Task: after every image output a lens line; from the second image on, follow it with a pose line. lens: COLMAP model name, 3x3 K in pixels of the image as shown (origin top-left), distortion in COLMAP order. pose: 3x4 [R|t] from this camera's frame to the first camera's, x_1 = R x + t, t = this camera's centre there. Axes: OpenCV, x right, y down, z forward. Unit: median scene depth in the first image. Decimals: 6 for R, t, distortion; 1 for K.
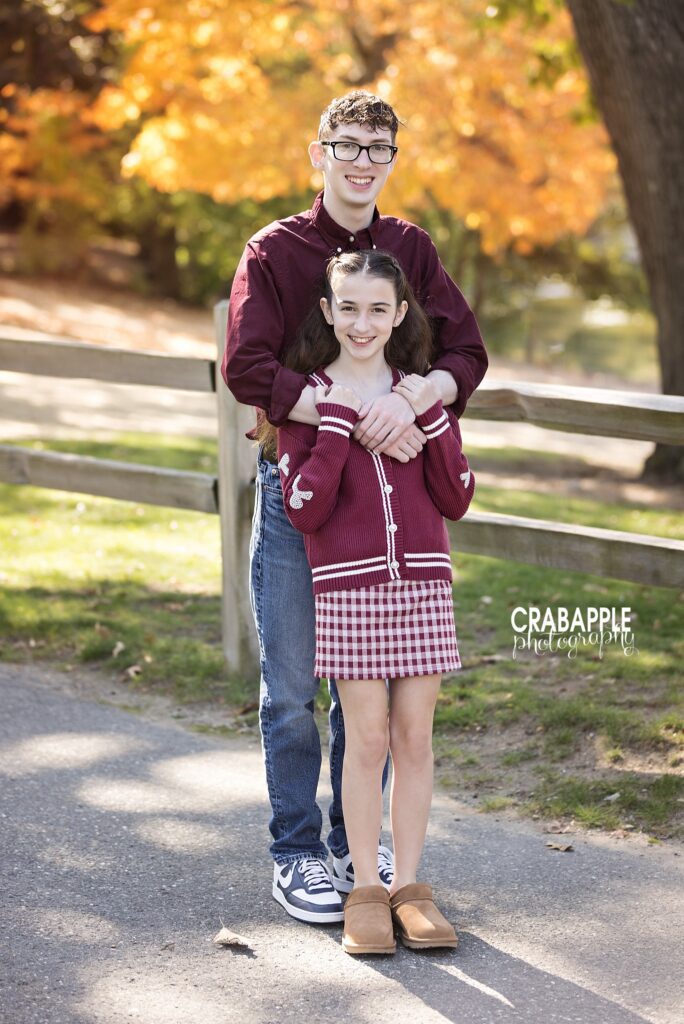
lens RADIAL K [[2710.7, 0, 342.0], [0, 2710.7, 512.0], [0, 0, 1]] dist [0.066370, -1.737902]
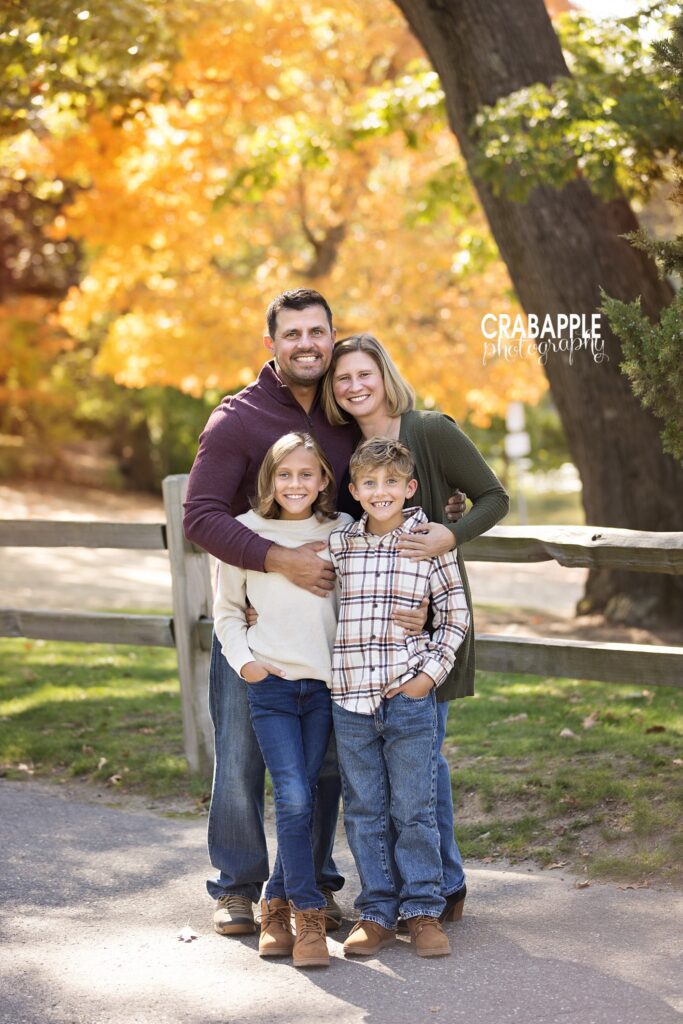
lens RADIAL K [[2710.7, 0, 341.5], [0, 2710.7, 512.0], [0, 0, 1]] dist [0.066370, -1.737902]
pose [[0.998077, -0.061438, 0.008183, 0.024623], [0.061849, 0.995846, -0.066822, 0.027352], [-0.004043, 0.067199, 0.997731, -0.254326]]
